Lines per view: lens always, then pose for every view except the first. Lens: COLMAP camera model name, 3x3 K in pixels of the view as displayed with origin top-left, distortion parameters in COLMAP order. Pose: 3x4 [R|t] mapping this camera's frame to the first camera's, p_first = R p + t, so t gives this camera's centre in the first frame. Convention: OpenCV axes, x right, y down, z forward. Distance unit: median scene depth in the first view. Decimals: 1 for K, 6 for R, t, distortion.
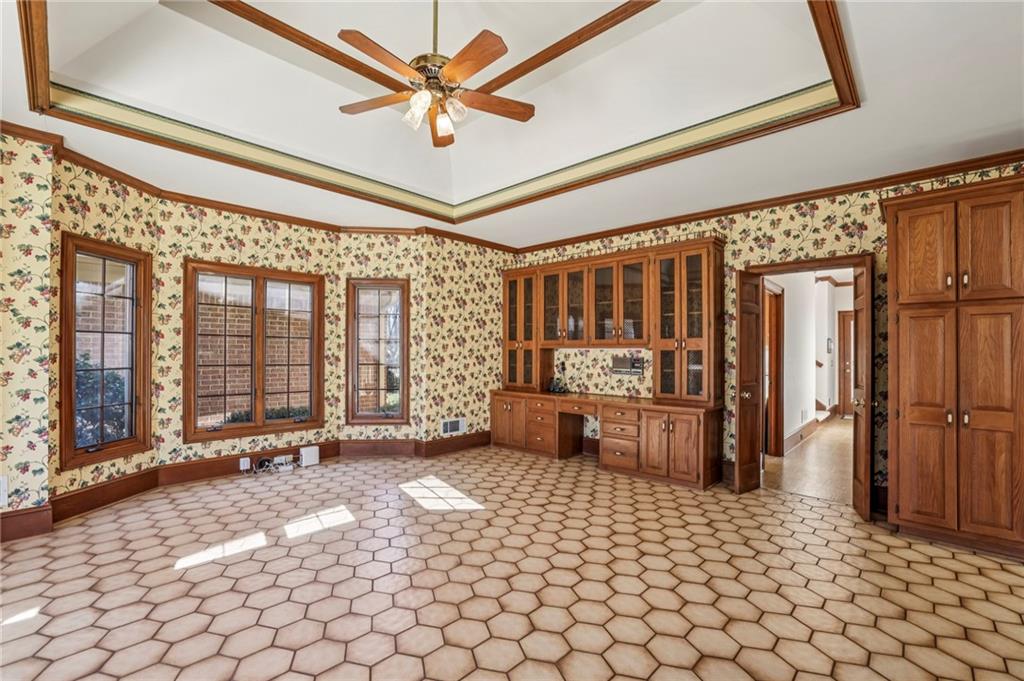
lens RADIAL K [[441.7, 0, 507.4], [0, 441.7, 340.9], [0, 0, 1]] dist [-0.034069, 0.006471]
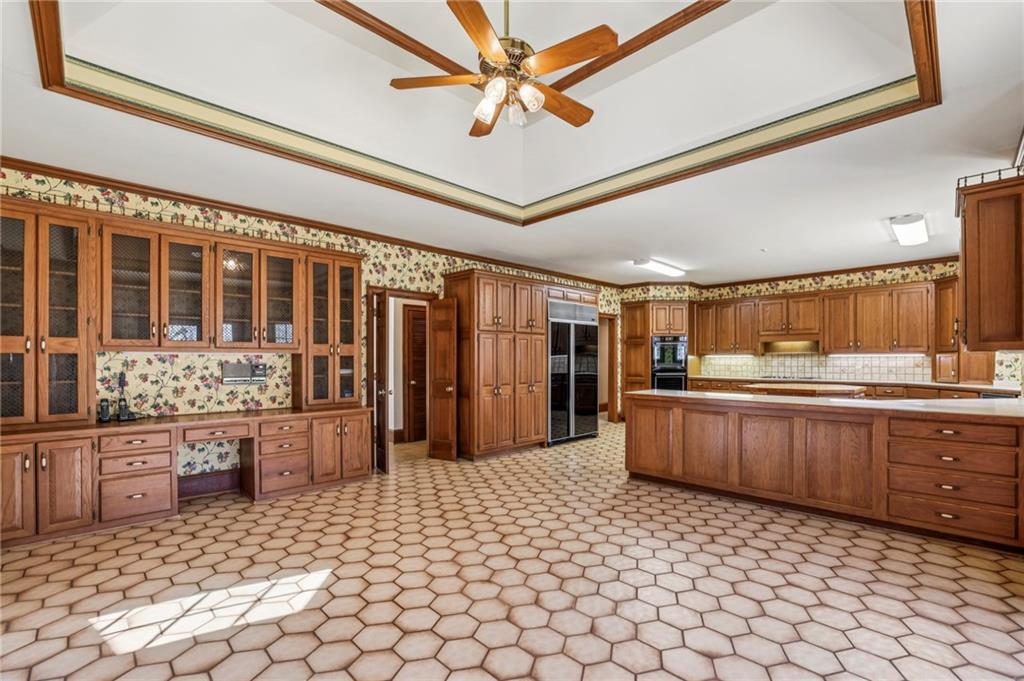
lens RADIAL K [[441.7, 0, 516.2], [0, 441.7, 349.0], [0, 0, 1]] dist [-0.034069, 0.006471]
pose [[0.043100, 0.015525, 0.998950, -0.595615], [-0.024596, 0.999593, -0.014473, 0.010166], [-0.998768, -0.023947, 0.043465, 0.509120]]
